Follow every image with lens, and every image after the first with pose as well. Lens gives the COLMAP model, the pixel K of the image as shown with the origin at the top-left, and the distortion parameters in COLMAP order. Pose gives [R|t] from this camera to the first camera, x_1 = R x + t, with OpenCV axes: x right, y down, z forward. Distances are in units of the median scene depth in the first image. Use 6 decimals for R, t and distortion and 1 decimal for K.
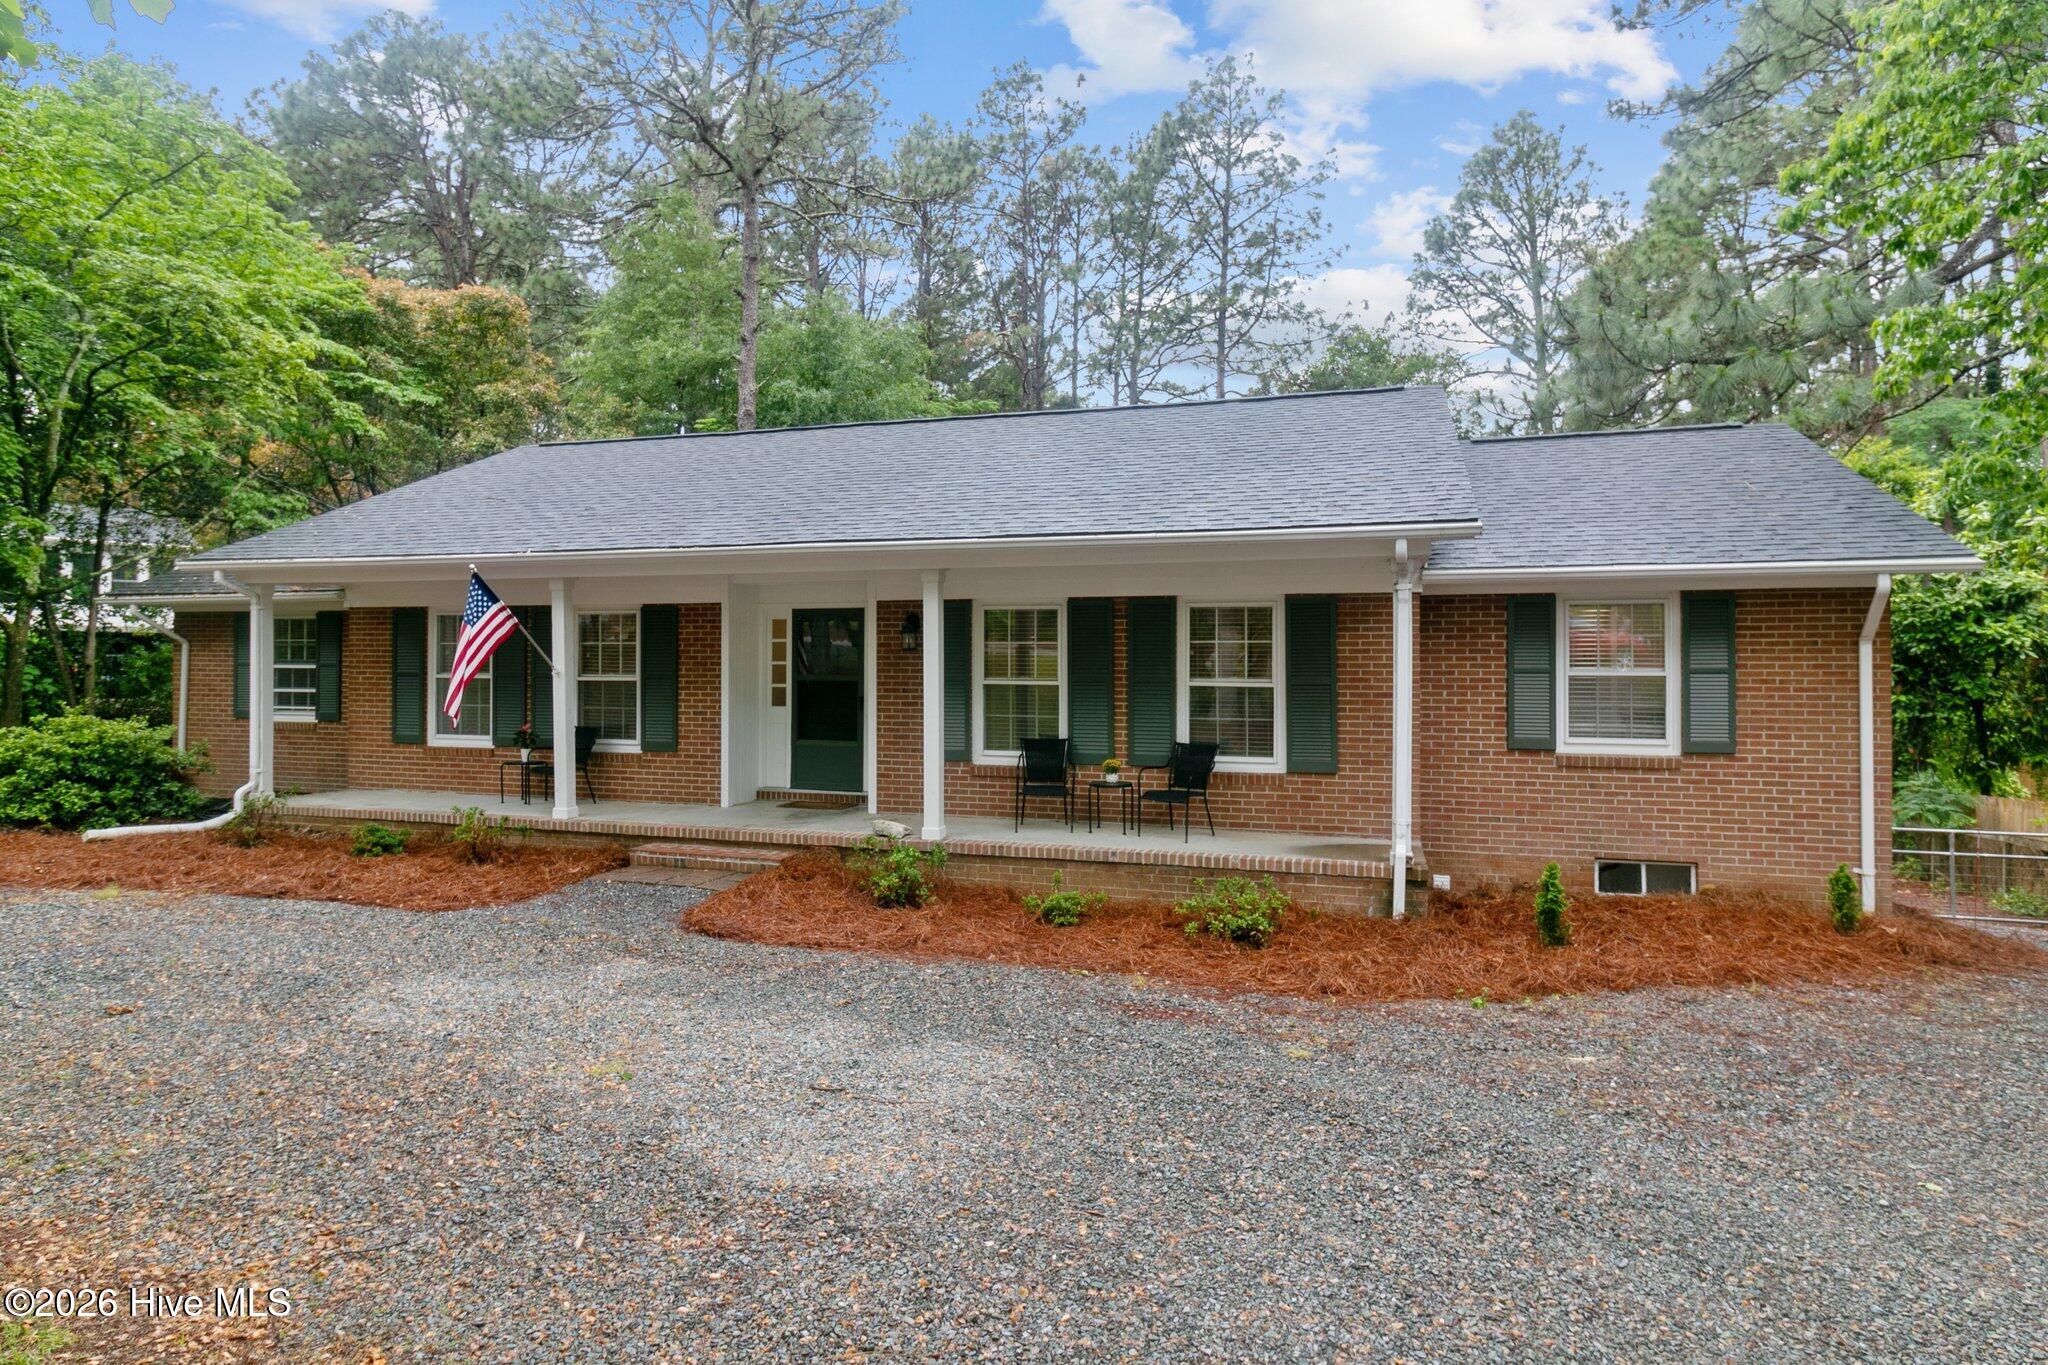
lens RADIAL K [[1149.4, 0, 1024.0], [0, 1149.4, 654.8], [0, 0, 1]] dist [0.001083, 0.001052]
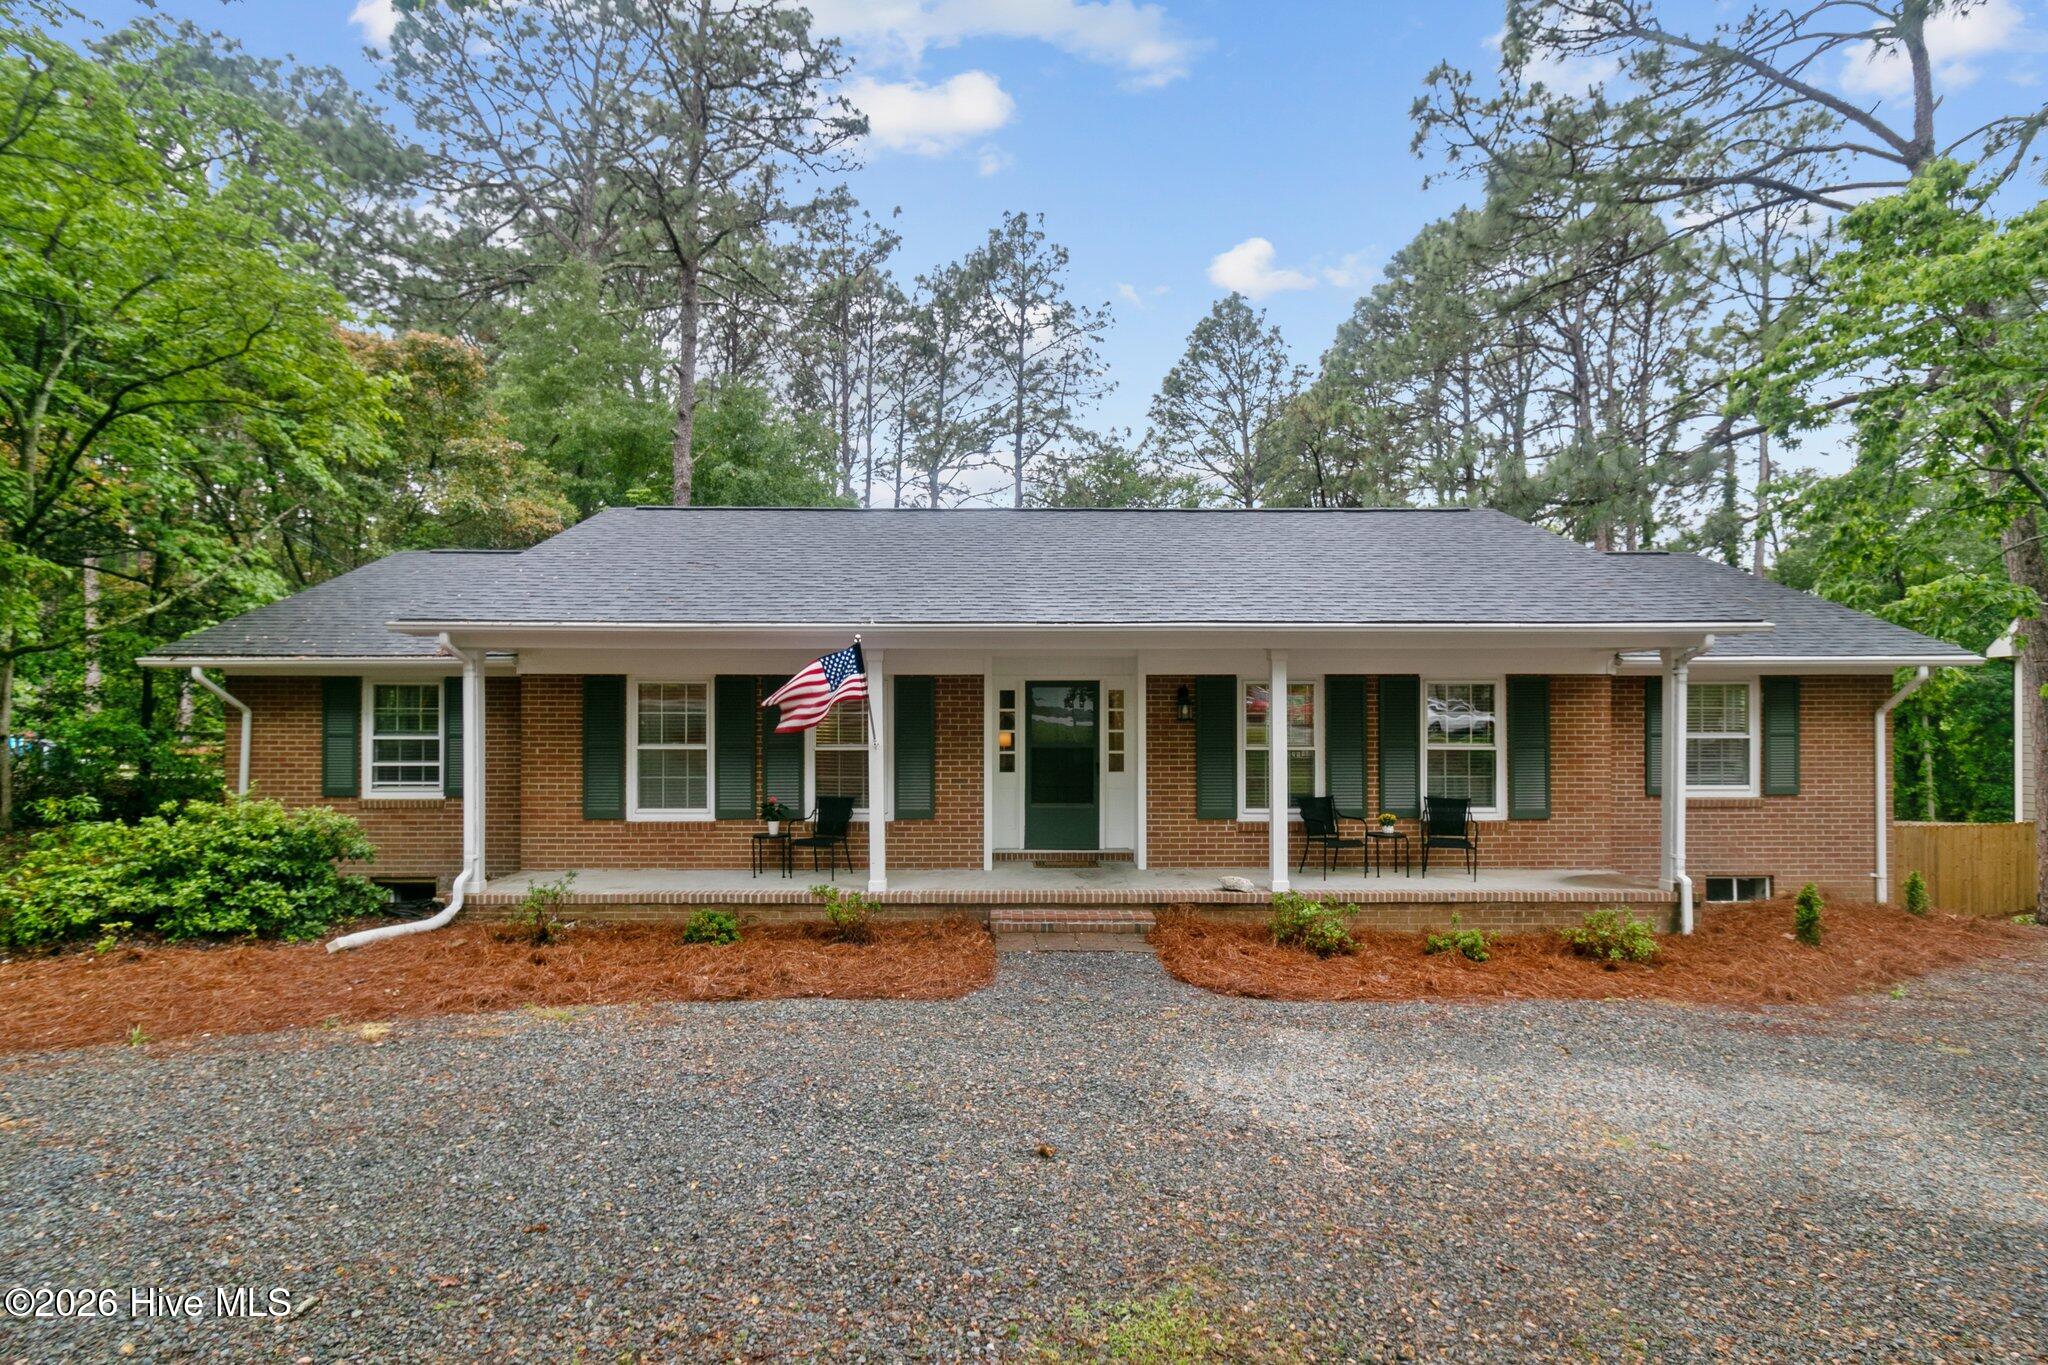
lens RADIAL K [[970.5, 0, 1027.1], [0, 970.5, 715.8], [0, 0, 1]] dist [0.001948, 0.000203]
pose [[0.948793, -0.002261, 0.315890, -0.500907], [0.001237, 0.999993, 0.003443, -0.010794], [-0.315896, -0.002876, 0.948790, 0.151017]]
